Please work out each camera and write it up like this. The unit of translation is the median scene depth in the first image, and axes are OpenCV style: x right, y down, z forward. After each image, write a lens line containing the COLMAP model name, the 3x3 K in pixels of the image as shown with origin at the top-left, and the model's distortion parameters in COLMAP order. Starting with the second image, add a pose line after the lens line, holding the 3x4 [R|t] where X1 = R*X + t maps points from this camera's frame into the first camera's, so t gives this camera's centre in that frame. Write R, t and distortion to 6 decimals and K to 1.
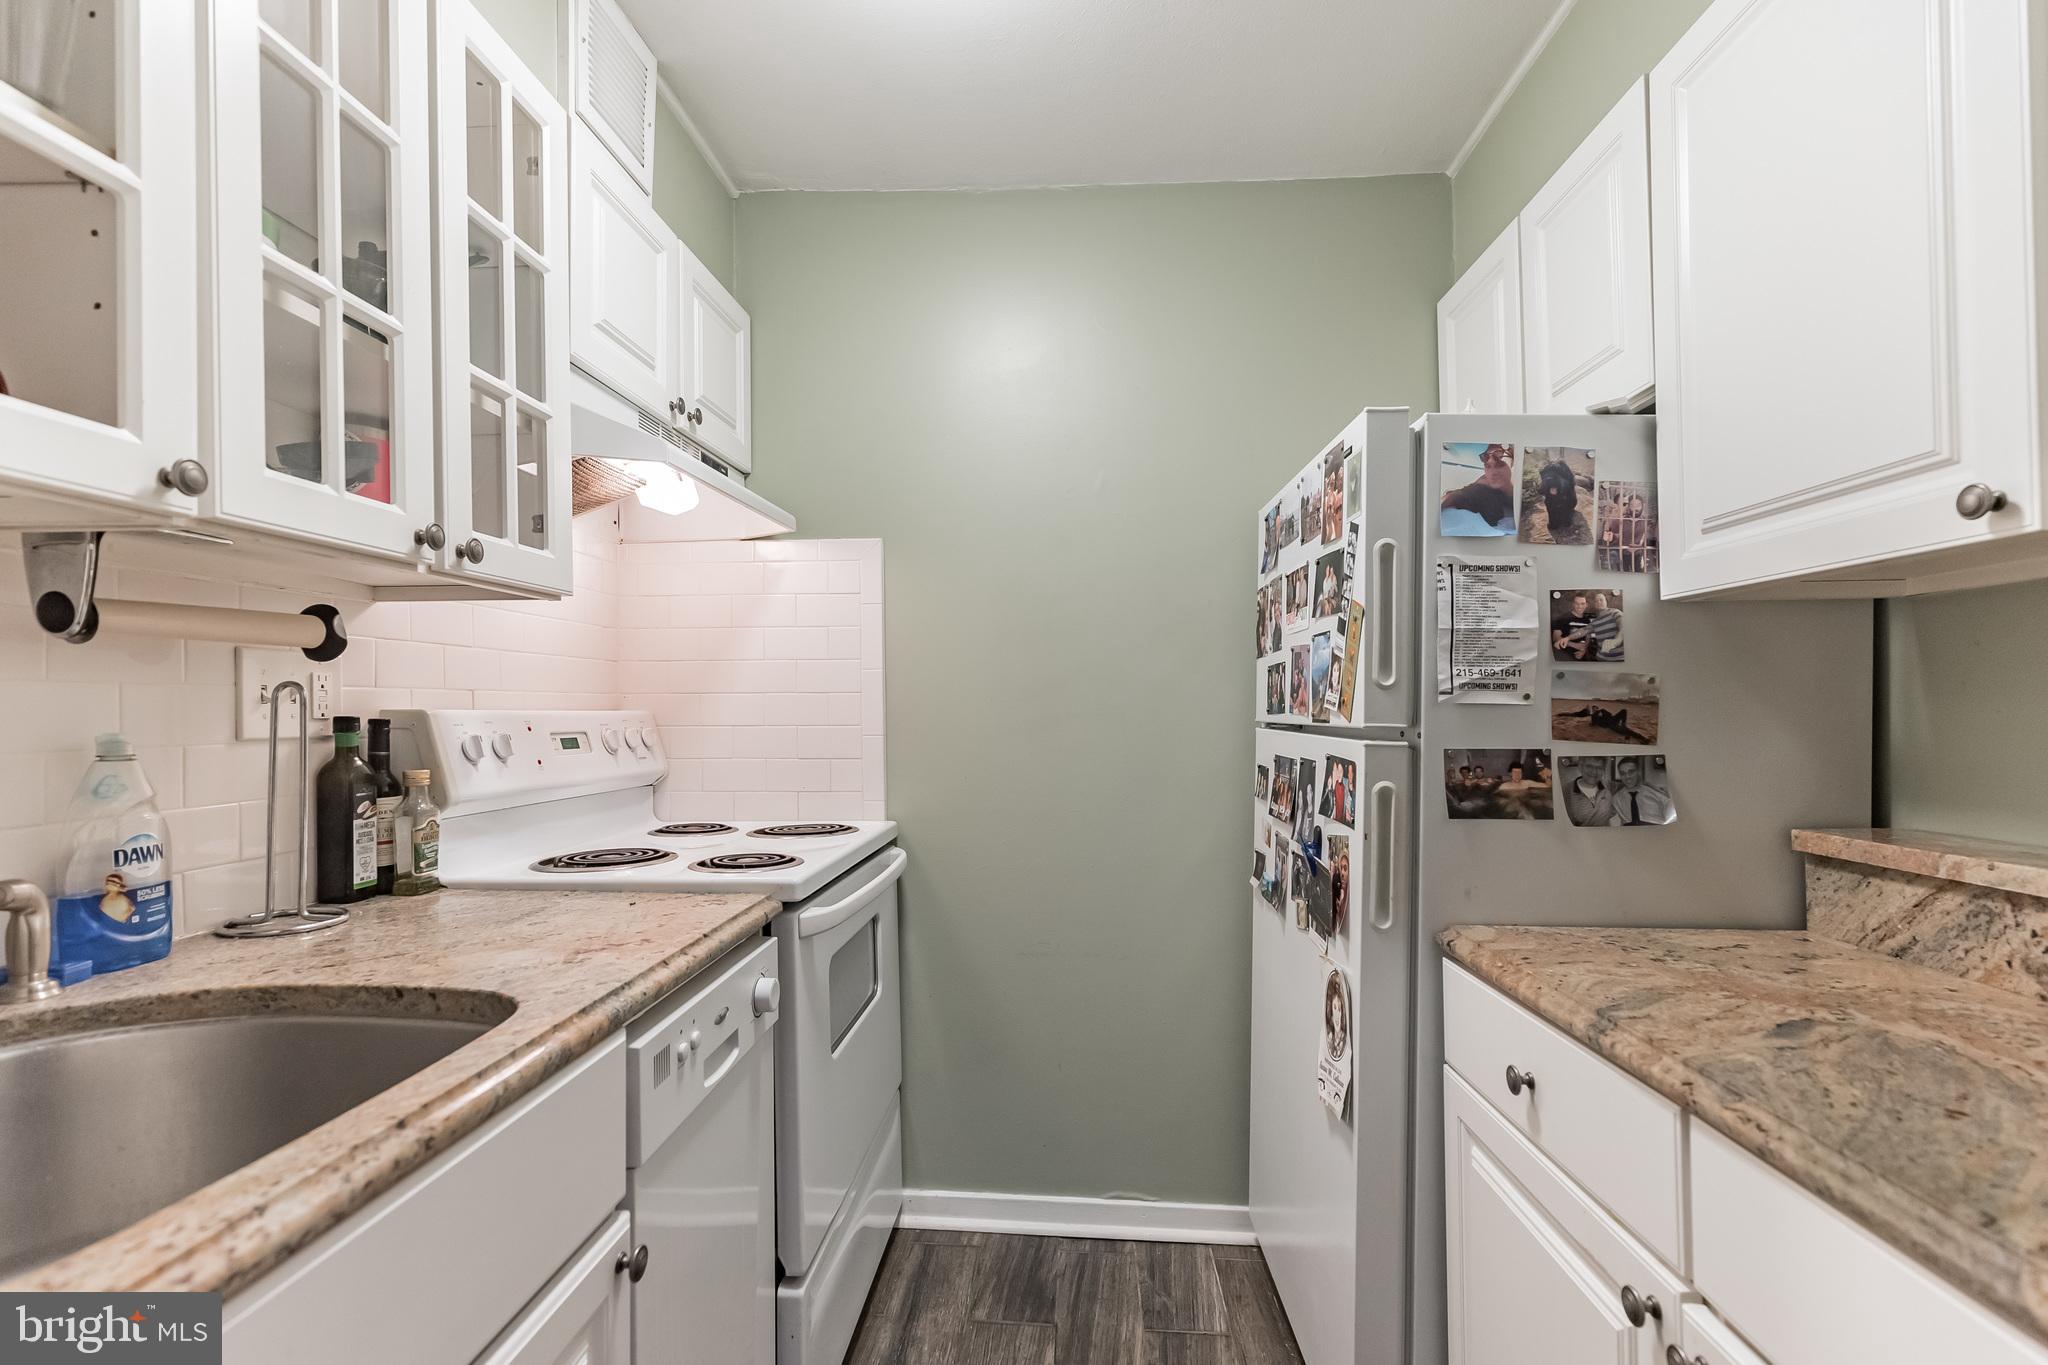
lens RADIAL K [[929.2, 0, 1020.8], [0, 929.2, 701.5], [0, 0, 1]] dist [0.000037, 0.000603]
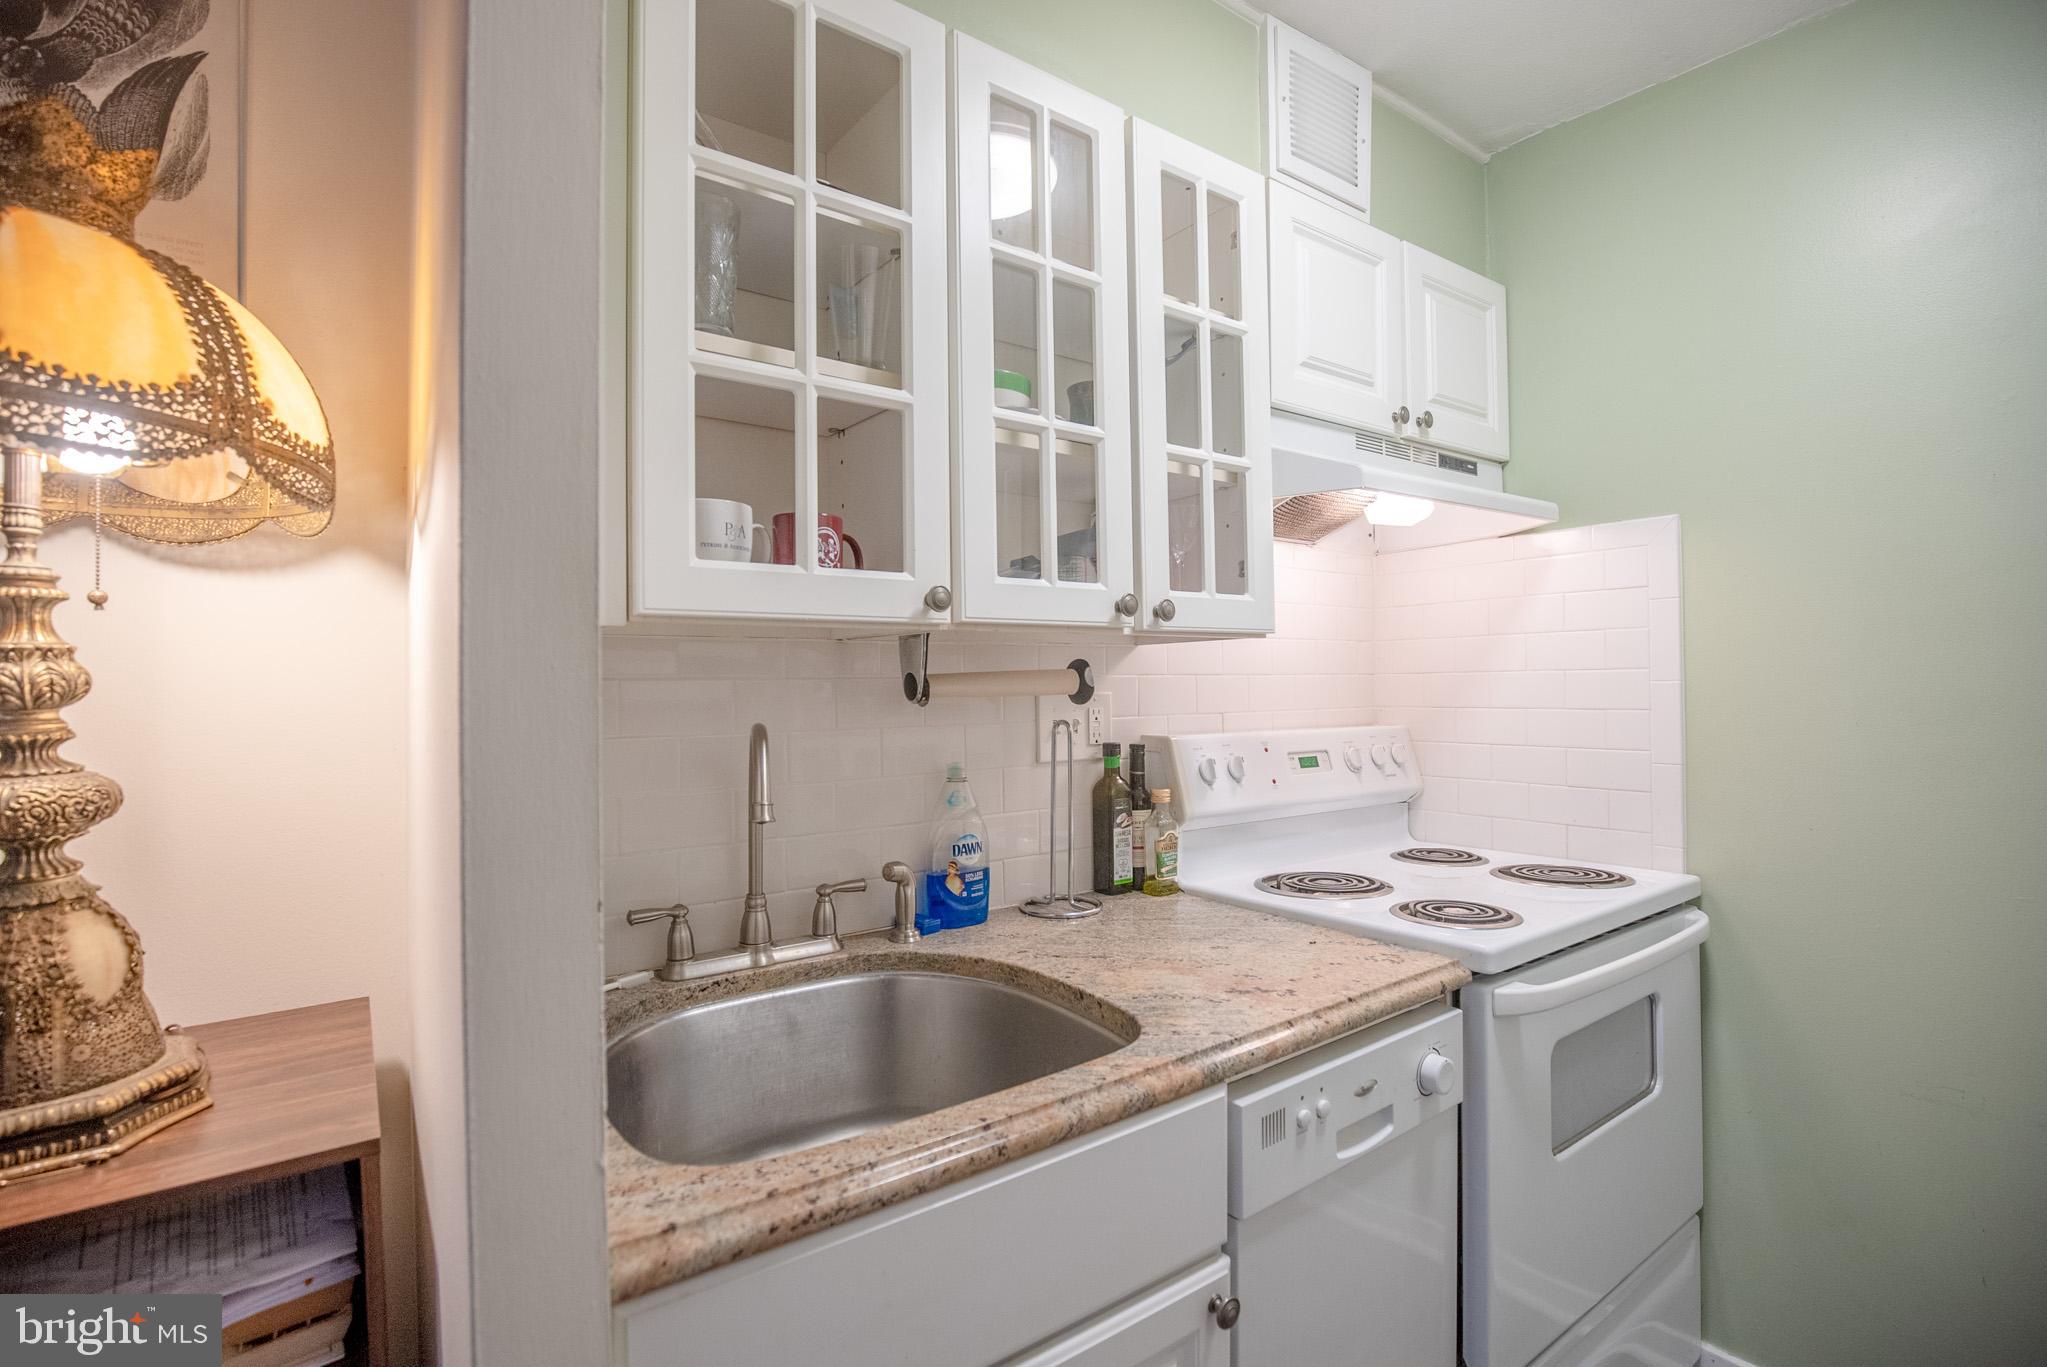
lens RADIAL K [[935.3, 0, 1023.5], [0, 935.3, 683.5], [0, 0, 1]] dist [-0.040079, 0.007636]
pose [[0.636126, -0.004300, -0.771574, 0.165935], [0.013501, 0.999893, 0.005558, -0.074900], [0.771467, -0.013952, 0.636116, 0.127494]]
